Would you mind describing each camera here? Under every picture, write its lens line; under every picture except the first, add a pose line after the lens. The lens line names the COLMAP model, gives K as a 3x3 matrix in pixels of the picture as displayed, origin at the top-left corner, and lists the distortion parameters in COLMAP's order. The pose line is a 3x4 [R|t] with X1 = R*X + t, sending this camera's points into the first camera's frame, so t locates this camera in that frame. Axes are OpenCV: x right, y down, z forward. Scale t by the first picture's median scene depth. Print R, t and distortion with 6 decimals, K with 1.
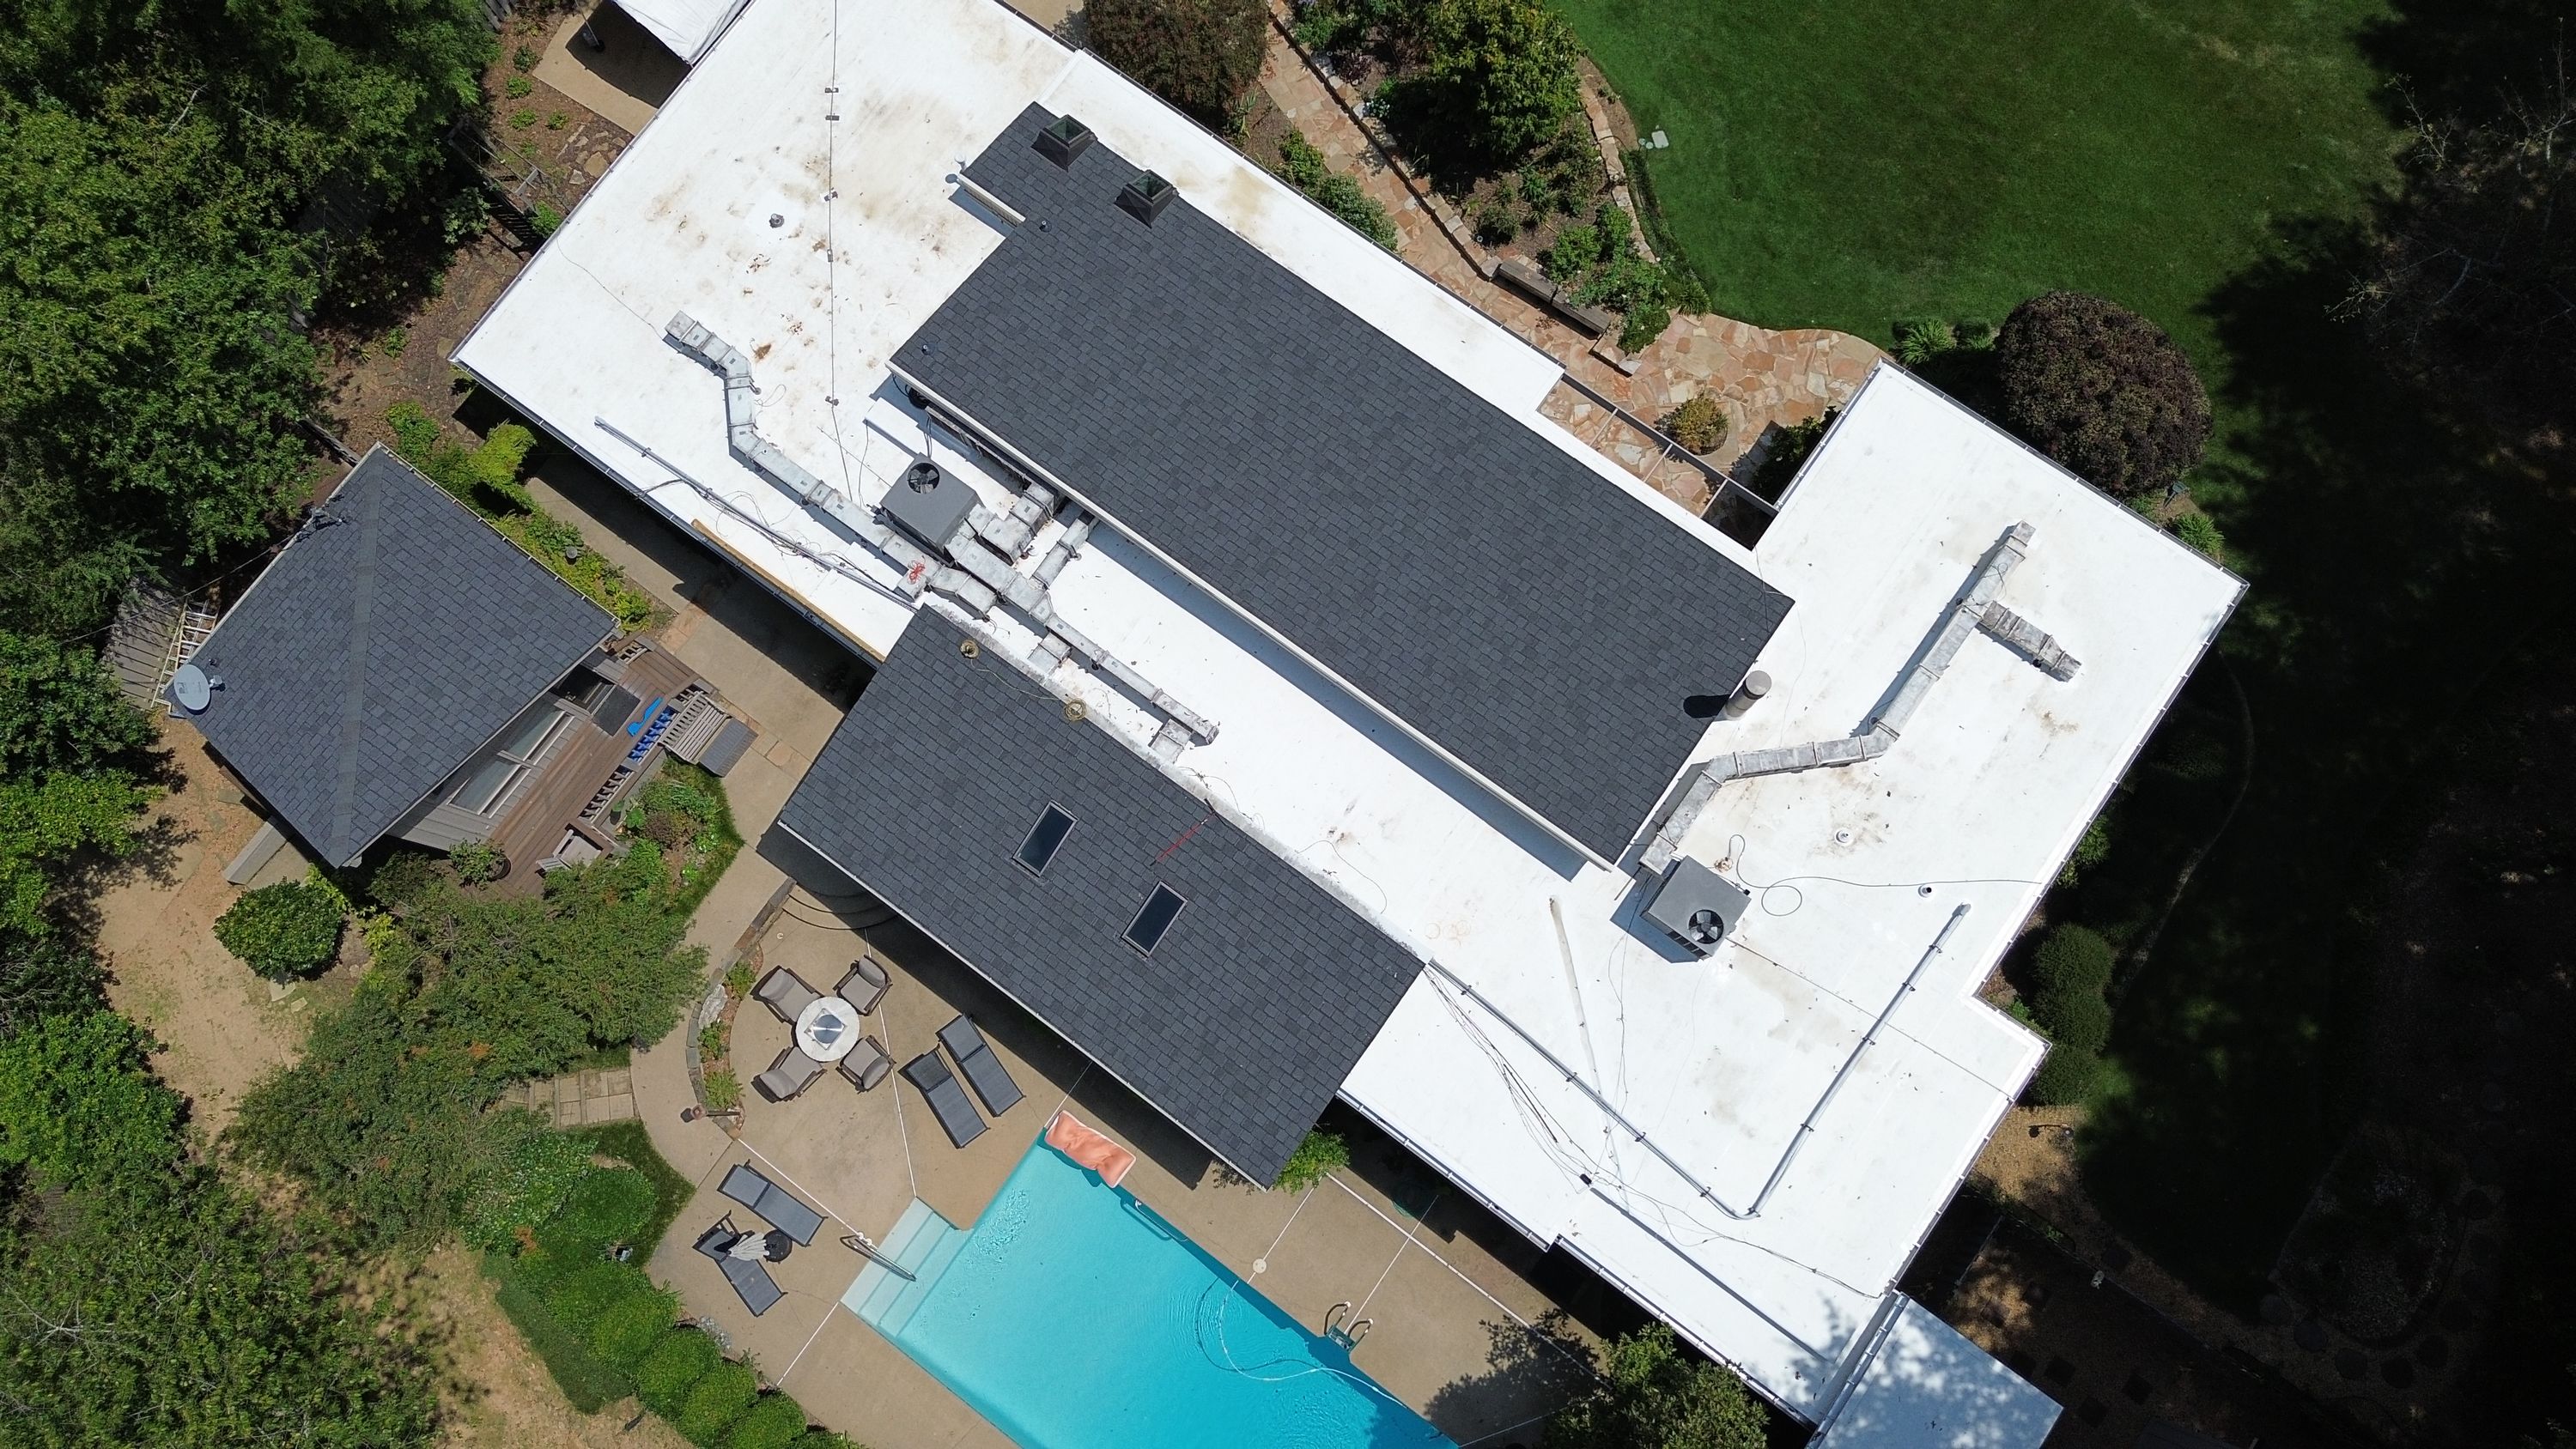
lens RADIAL K [[1817.7, 0, 1286.5], [0, 1817.7, 718.6], [0, 0, 1]] dist [0.065787, -0.063577]
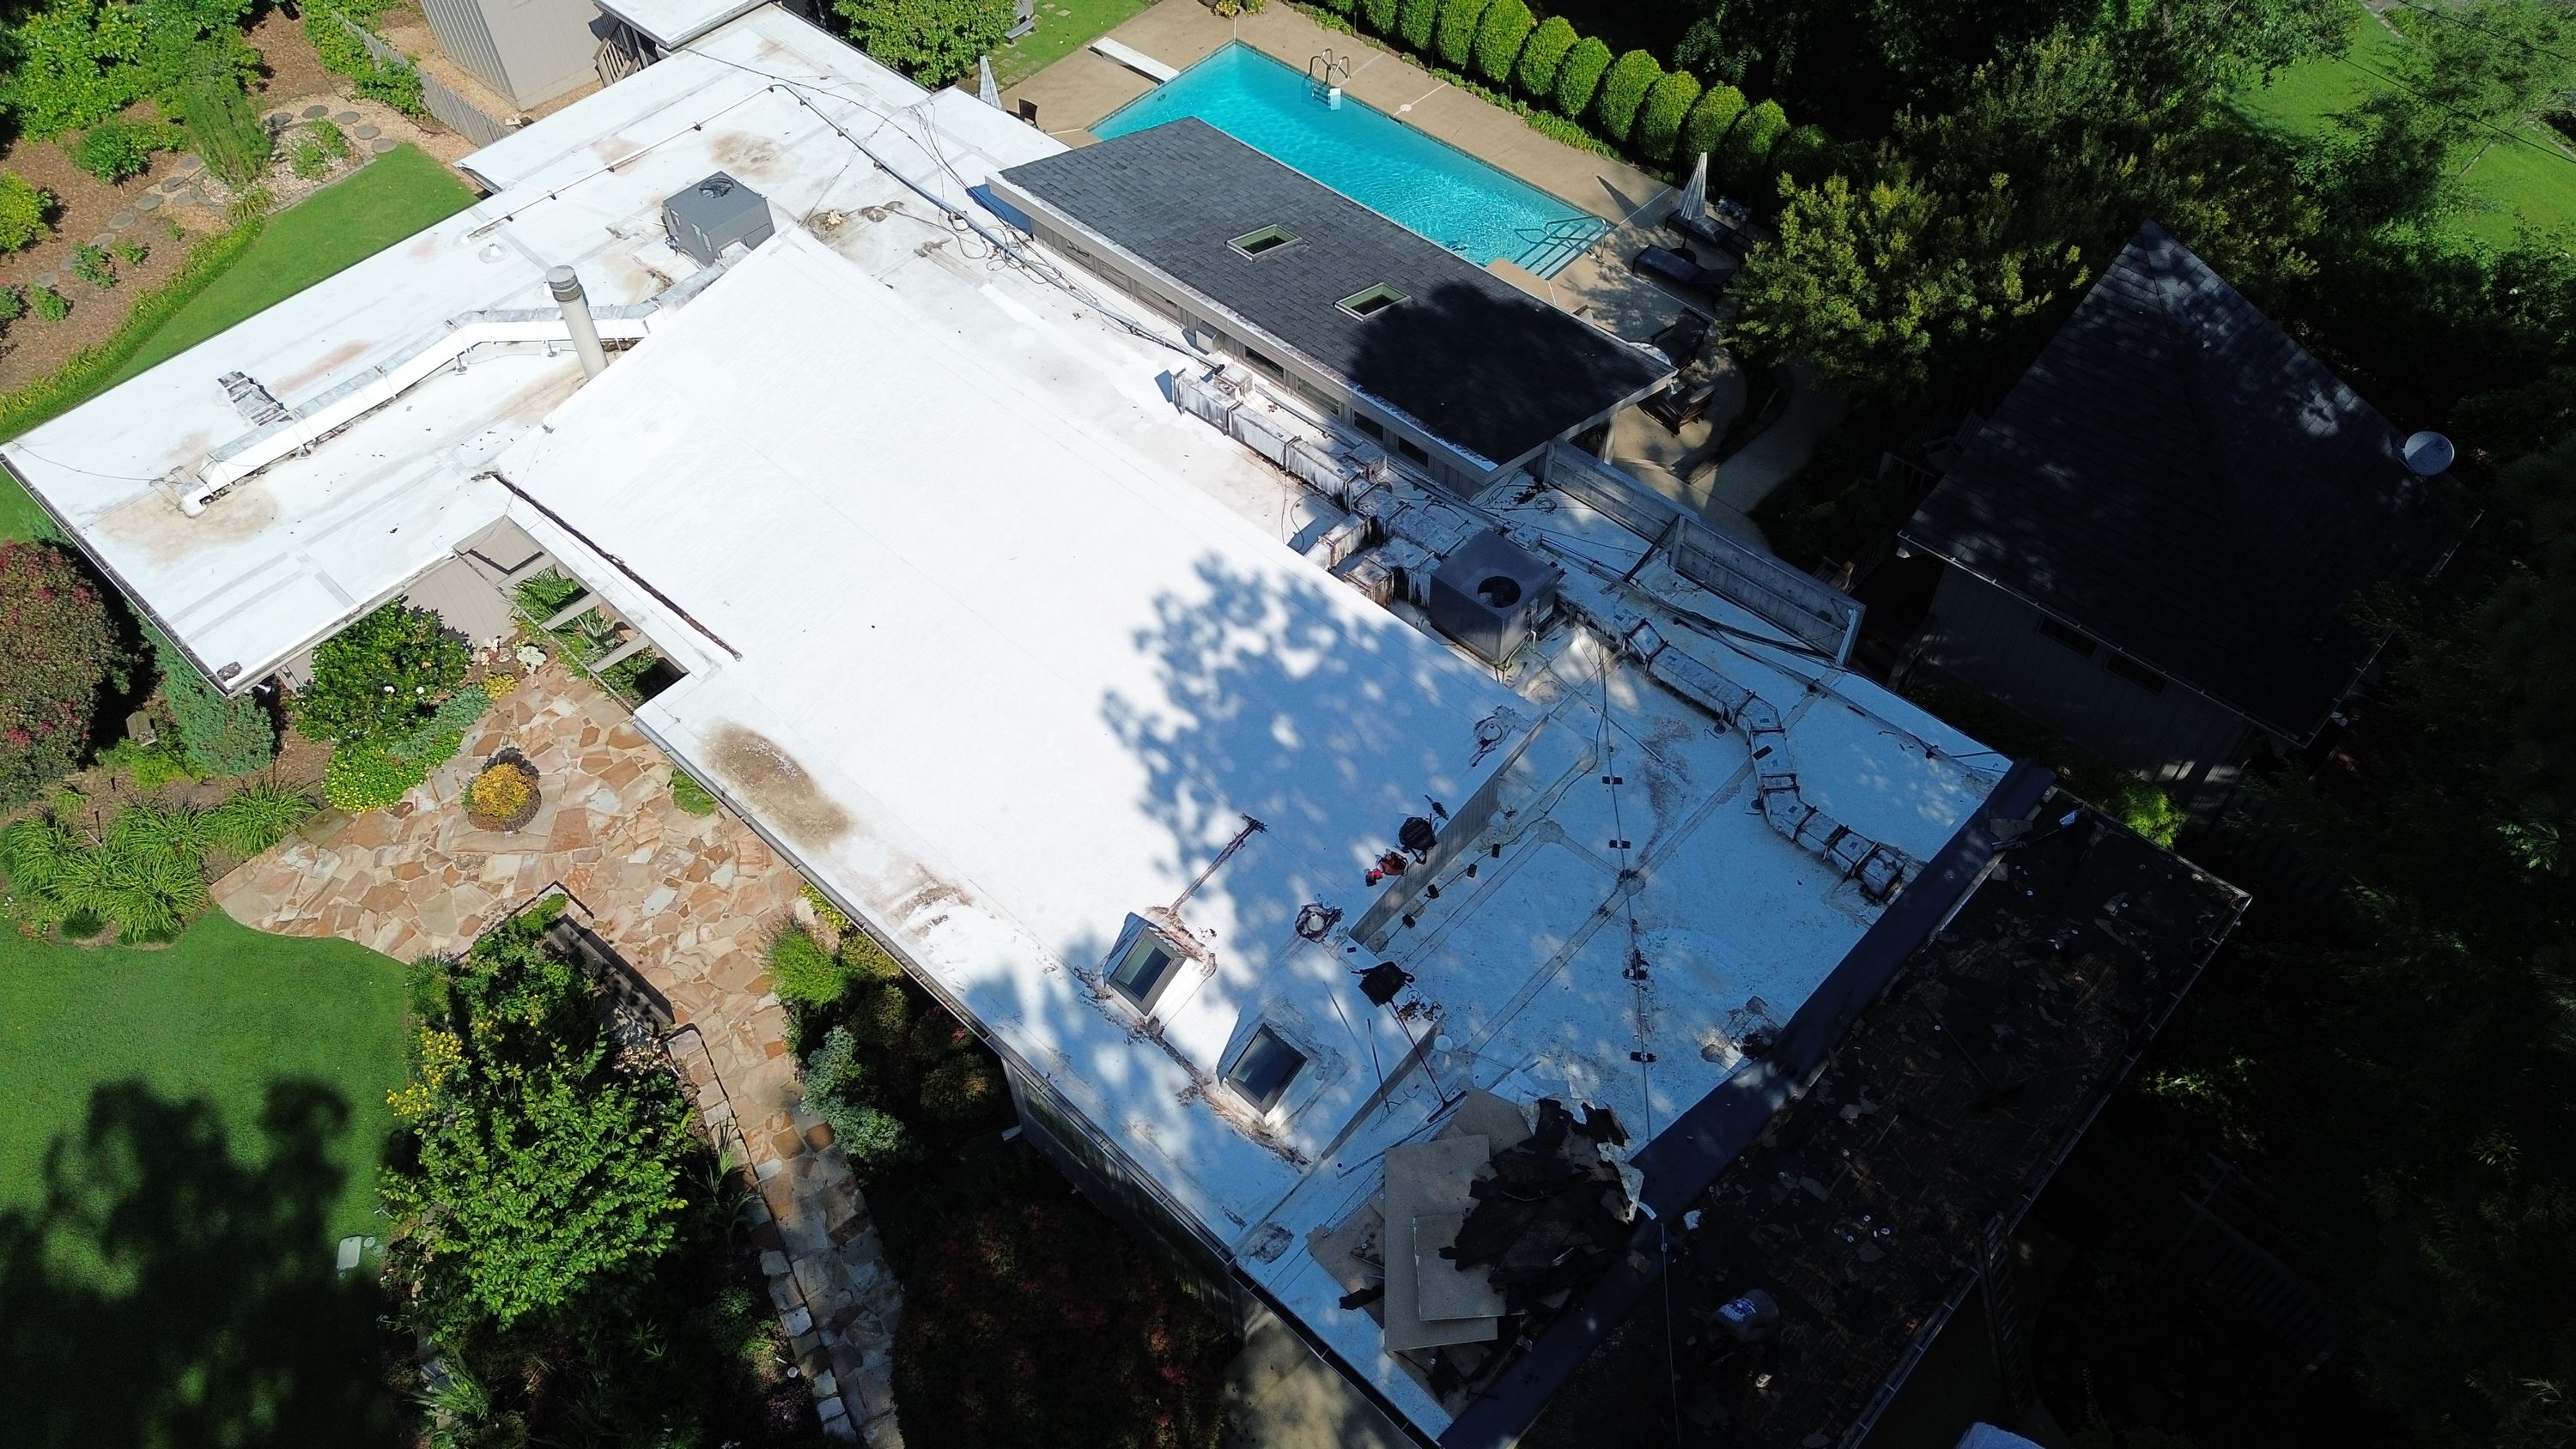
lens RADIAL K [[1824.2, 0, 1286.3], [0, 1824.2, 719.1], [0, 0, 1]] dist [0.030389, 0.008318]
pose [[-0.990937, -0.054200, 0.122906, -0.203406], [0.129542, -0.627617, 0.767669, -0.739303], [0.035530, 0.776634, 0.628950, 0.554046]]
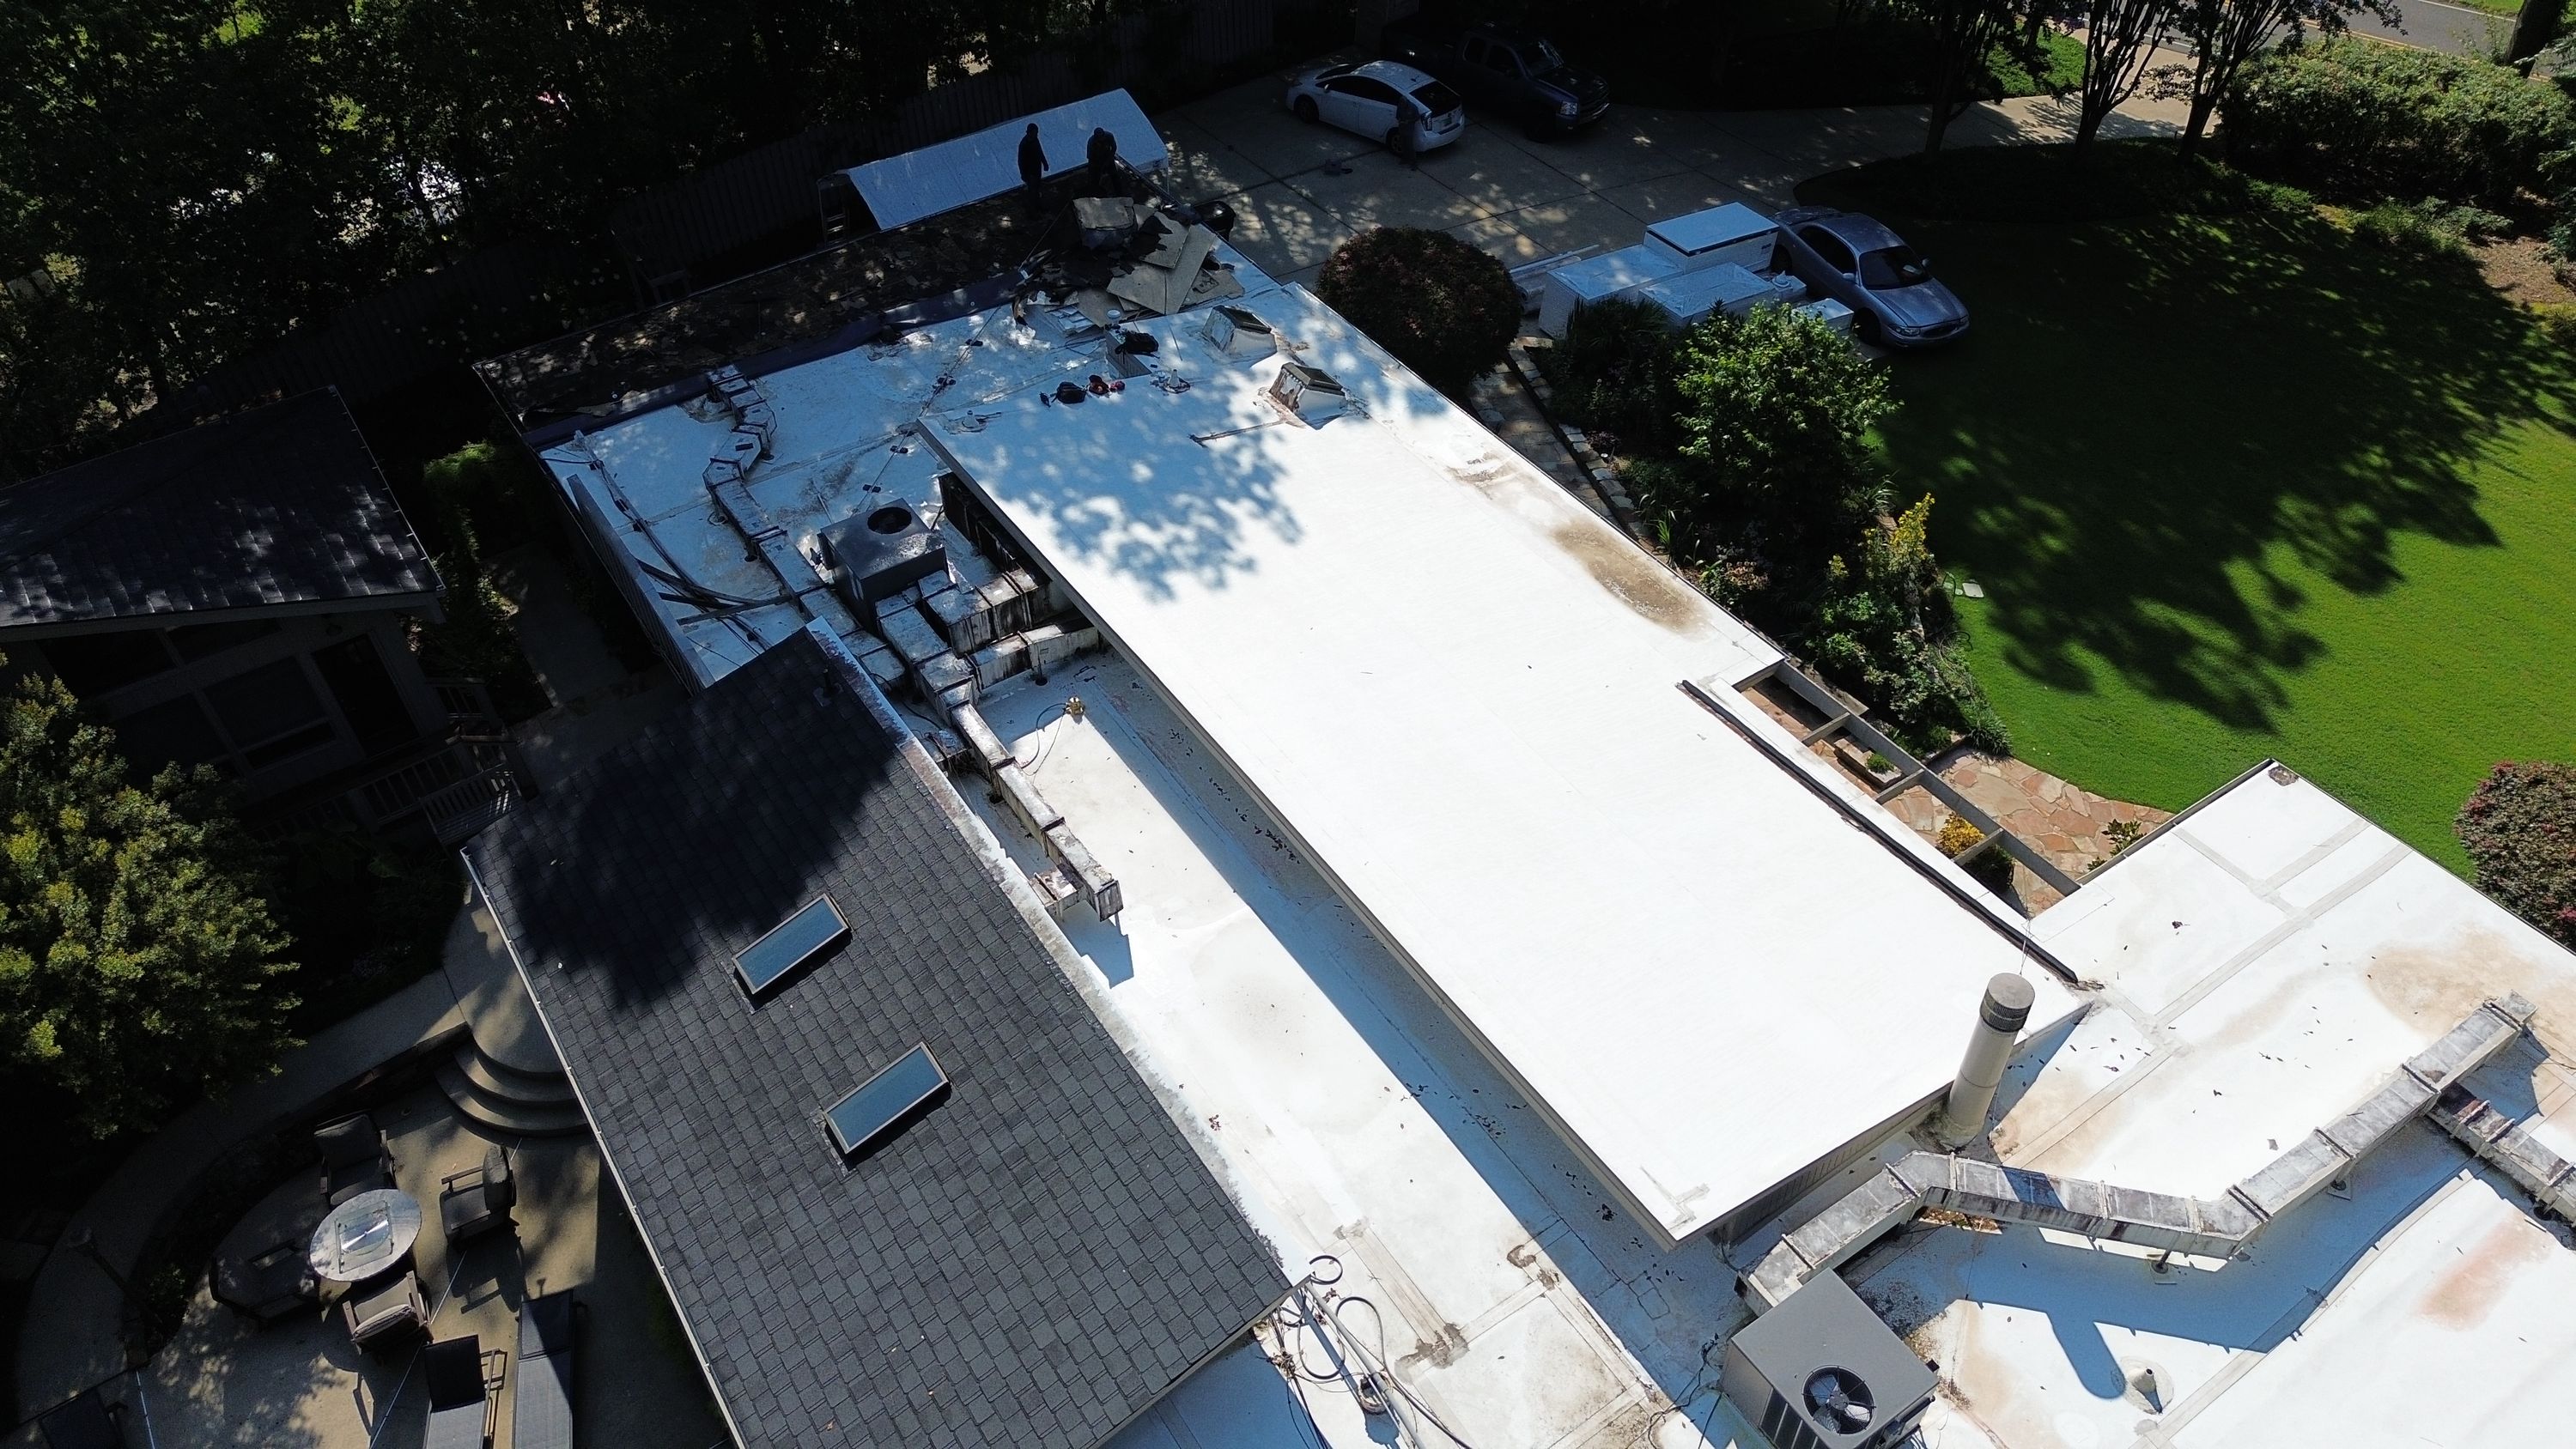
lens RADIAL K [[1817.7, 0, 1286.5], [0, 1817.7, 718.6], [0, 0, 1]] dist [0.065787, -0.063577]
pose [[0.940504, 0.246953, -0.233382, 0.146279], [-0.334804, 0.790701, -0.512541, 0.256001], [0.057962, 0.560184, 0.826338, 0.428254]]
